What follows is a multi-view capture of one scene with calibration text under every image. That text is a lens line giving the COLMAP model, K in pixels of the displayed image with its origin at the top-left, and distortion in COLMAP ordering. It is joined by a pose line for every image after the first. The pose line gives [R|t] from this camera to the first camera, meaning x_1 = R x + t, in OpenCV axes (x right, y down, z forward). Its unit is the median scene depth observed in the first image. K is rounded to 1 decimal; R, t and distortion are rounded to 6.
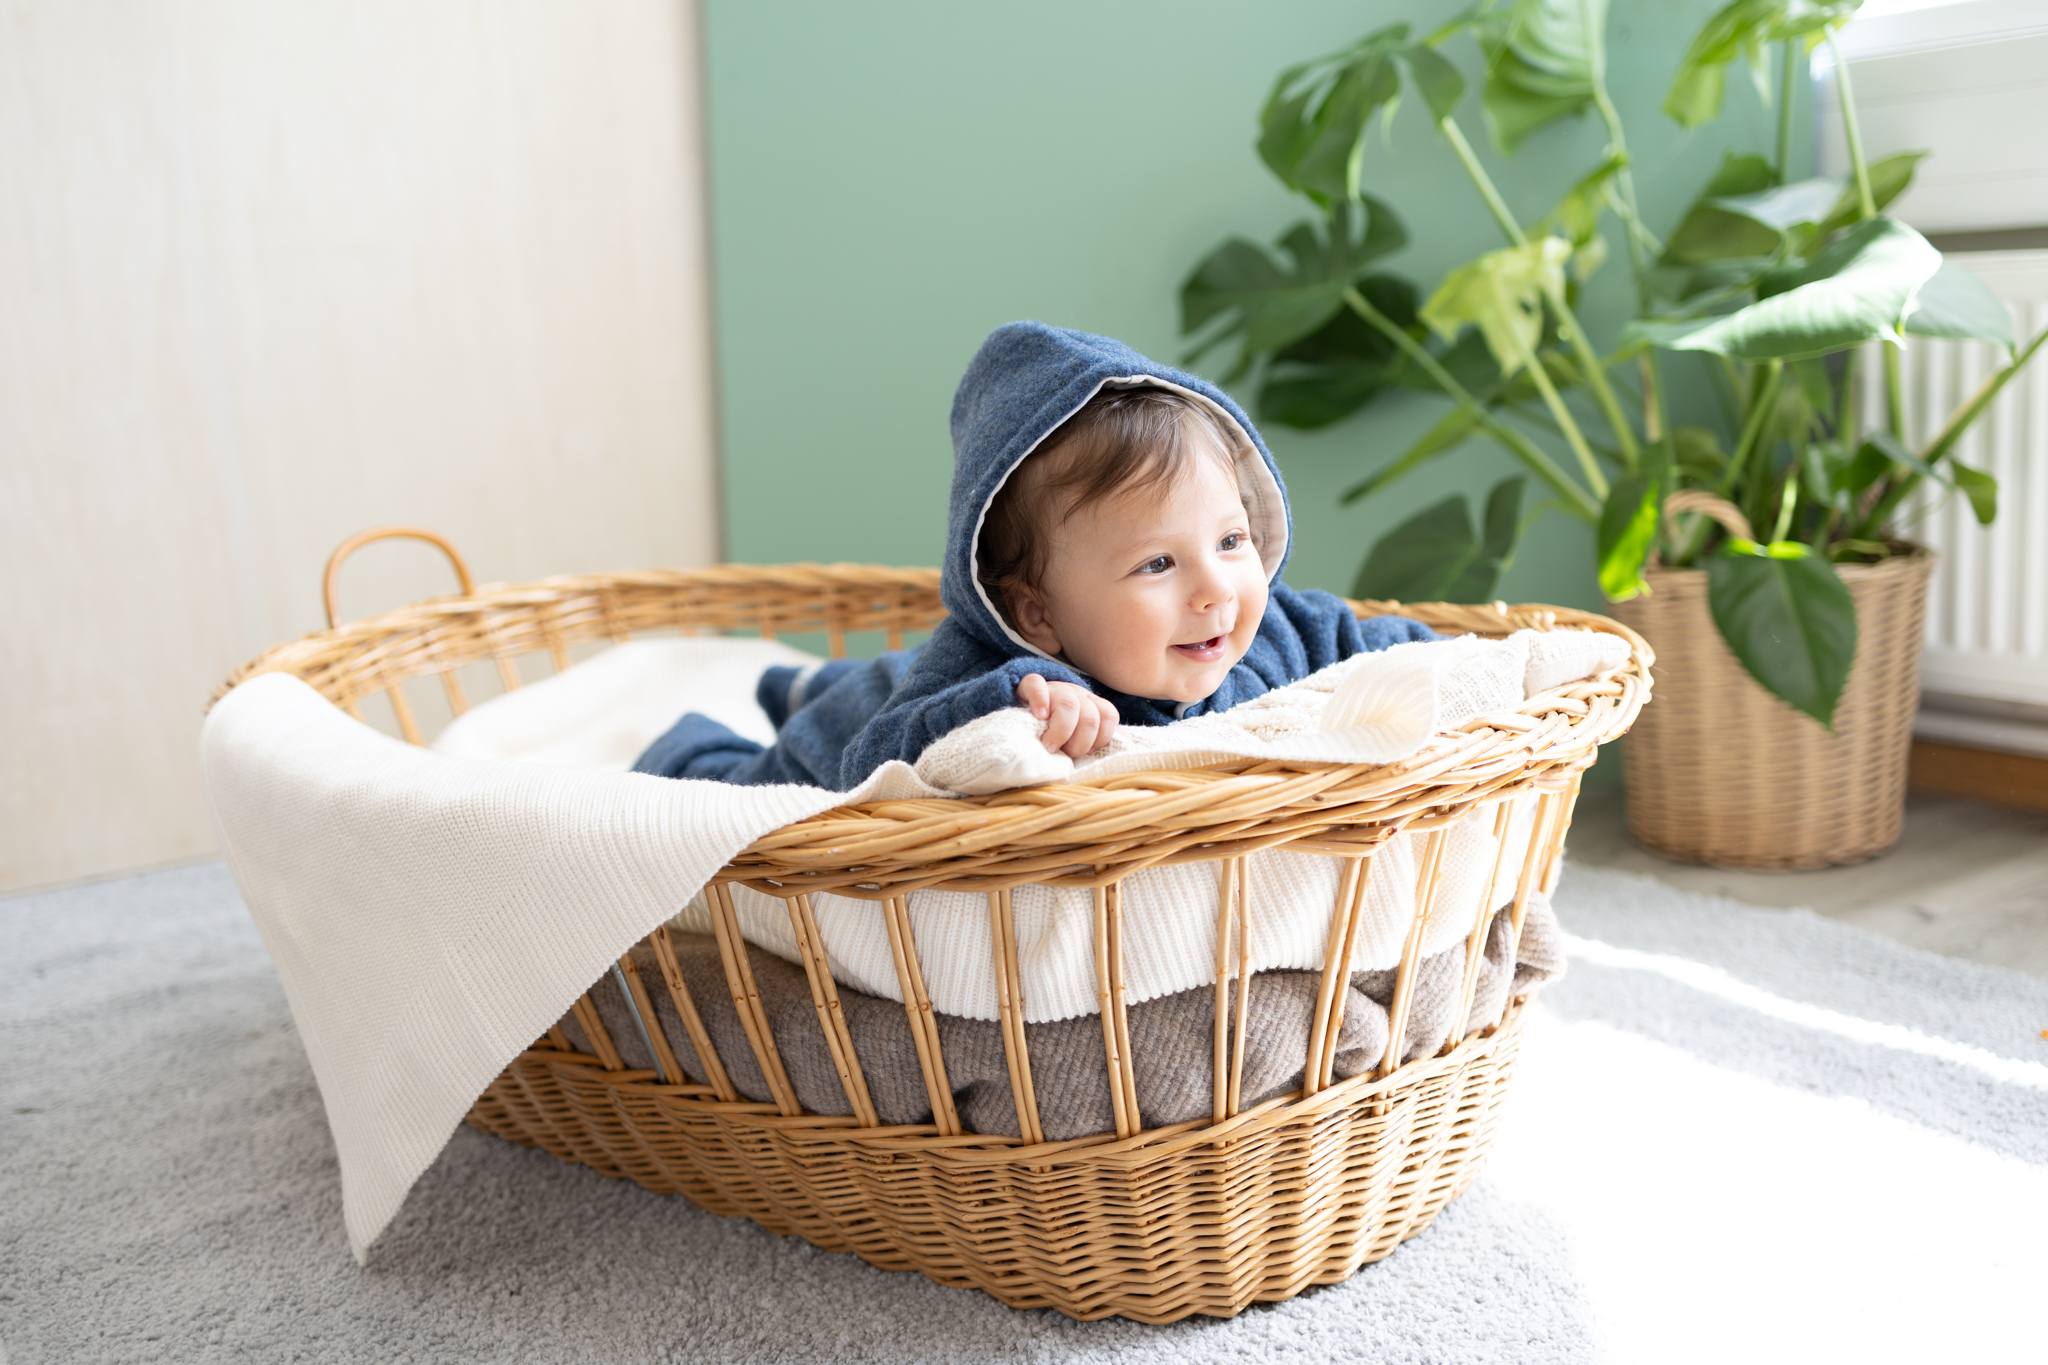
lens RADIAL K [[2054.3, 0, 1025.5], [0, 2054.3, 672.4], [0, 0, 1]] dist [0.022557, 0.017351]
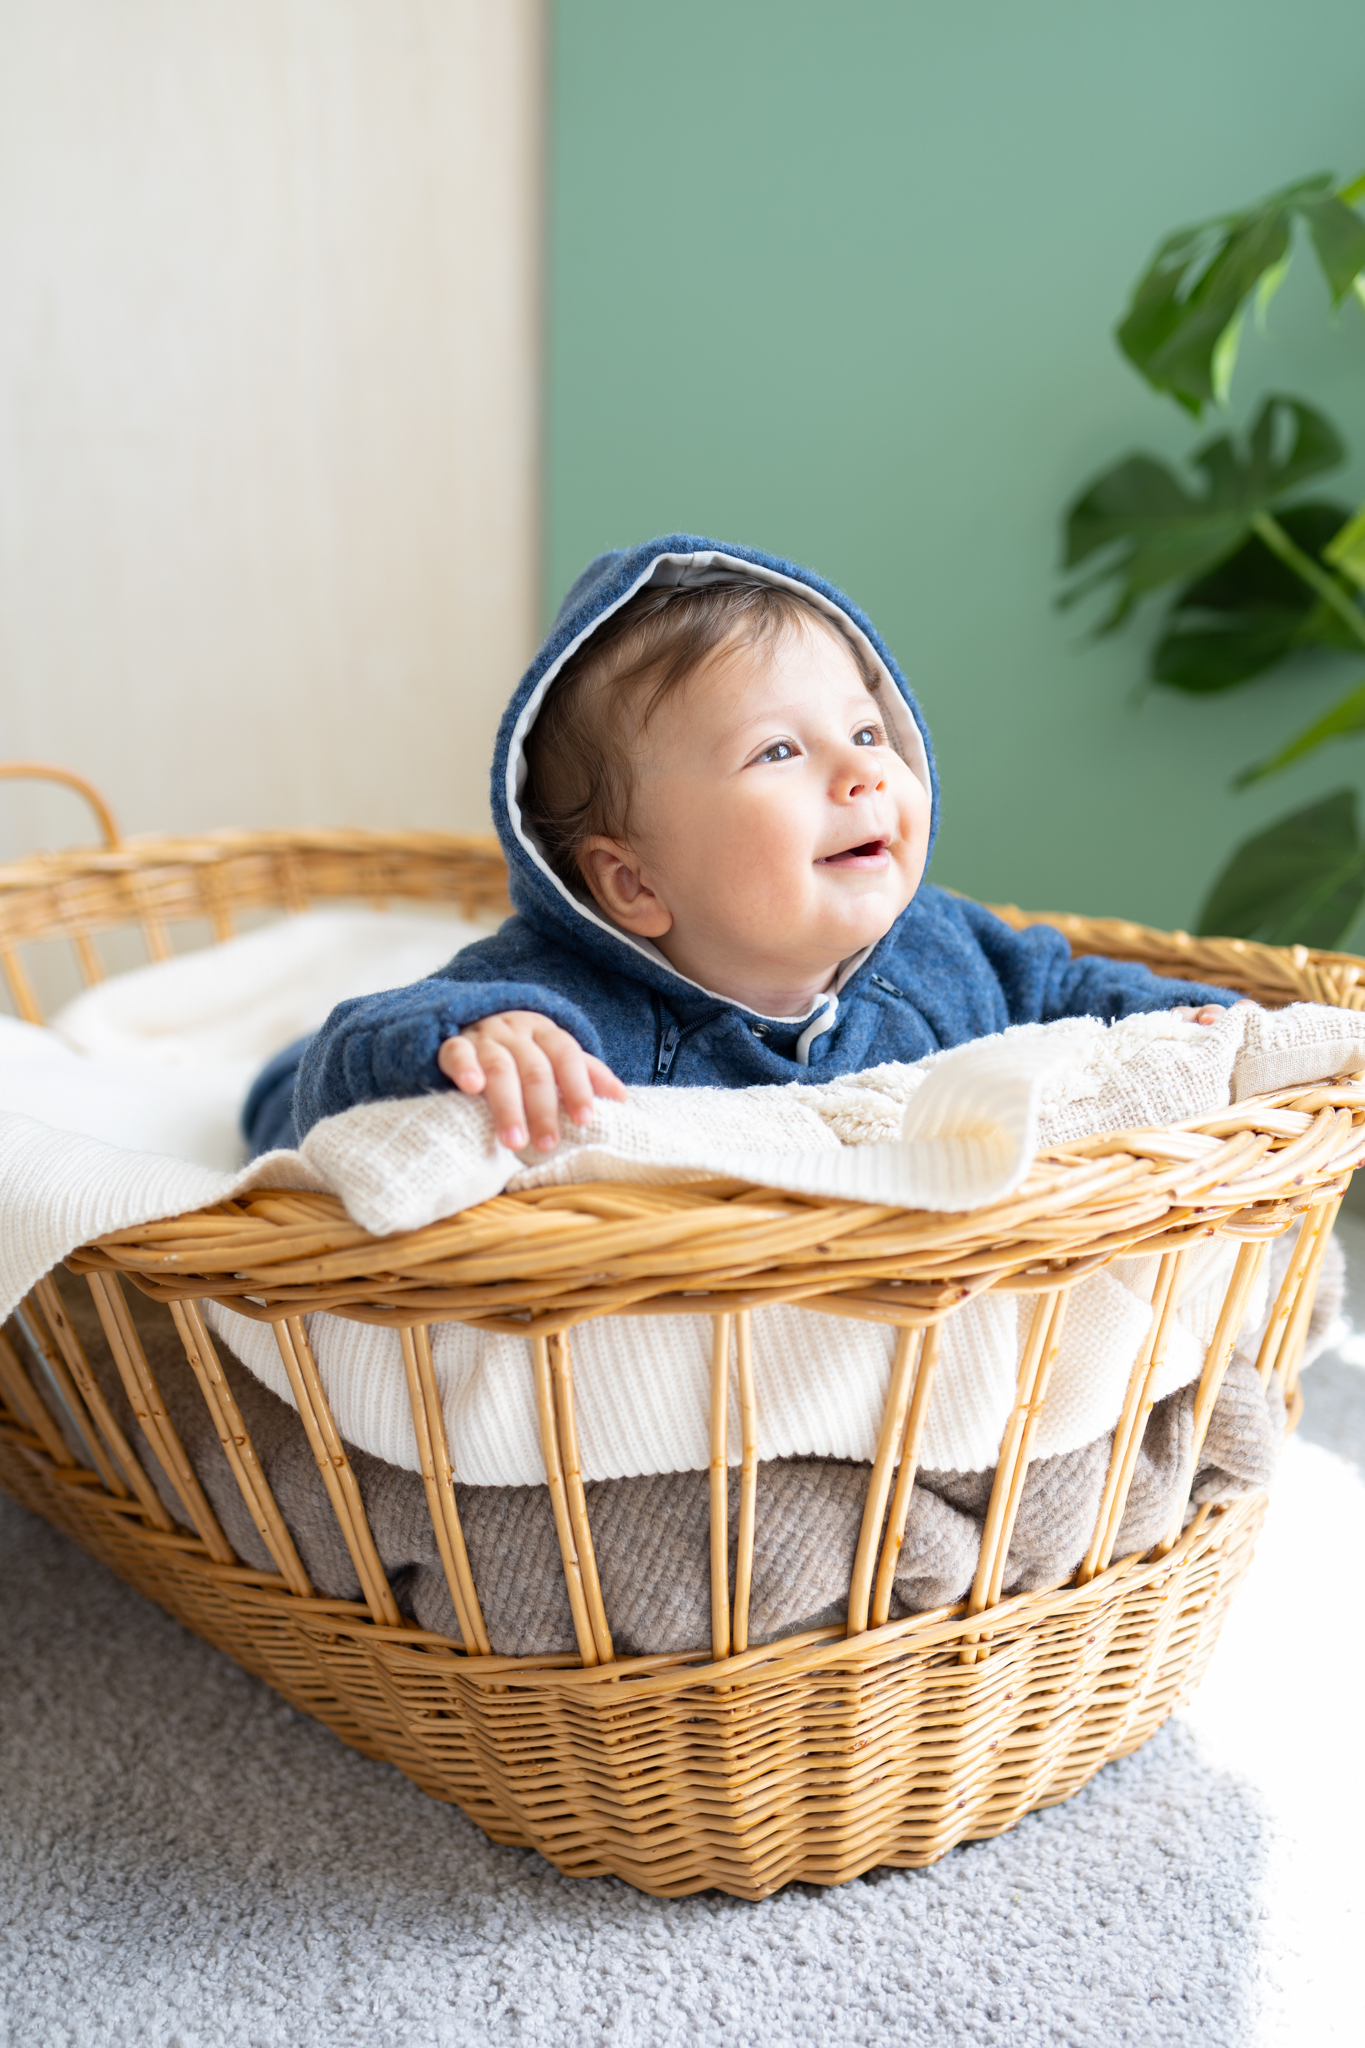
lens RADIAL K [[2172.1, 0, 680.8], [0, 2172.1, 1016.7], [0, 0, 1]] dist [0.018171, -0.002788]
pose [[0.981819, 0.070675, -0.176171, 0.192906], [-0.062373, 0.996685, 0.052230, -0.046009], [0.179278, -0.040292, 0.982973, 0.238472]]
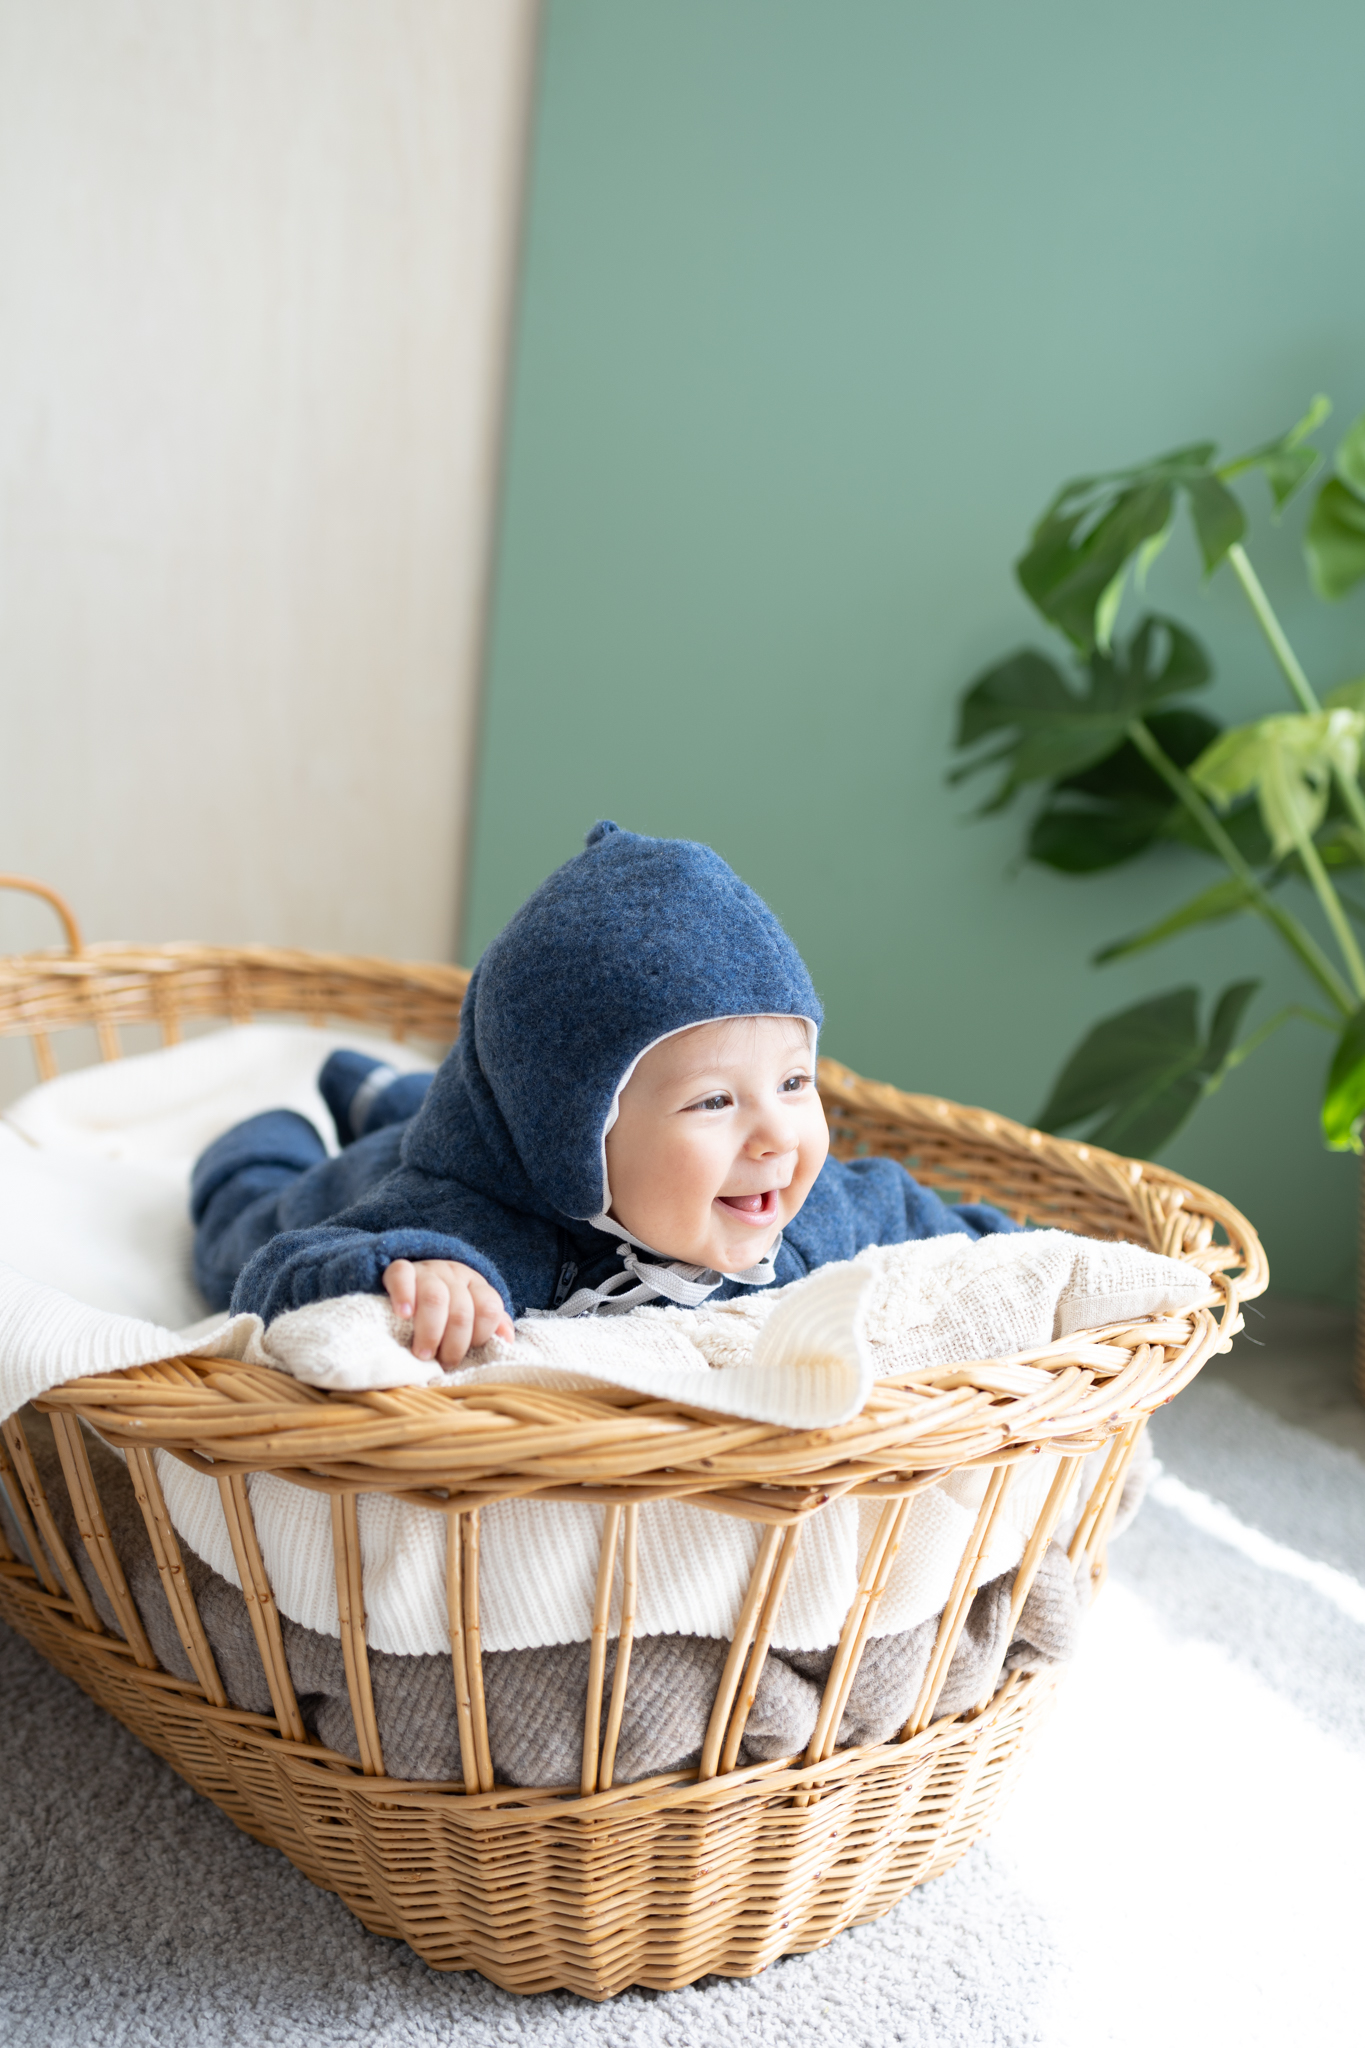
lens RADIAL K [[2054.3, 0, 682.5], [0, 2054.3, 1024.0], [0, 0, 1]] dist [0.022557, 0.017351]
pose [[0.981796, 0.145023, -0.122659, 0.182562], [-0.141763, 0.989284, 0.034946, -0.121571], [0.126412, -0.016922, 0.991833, 0.172822]]
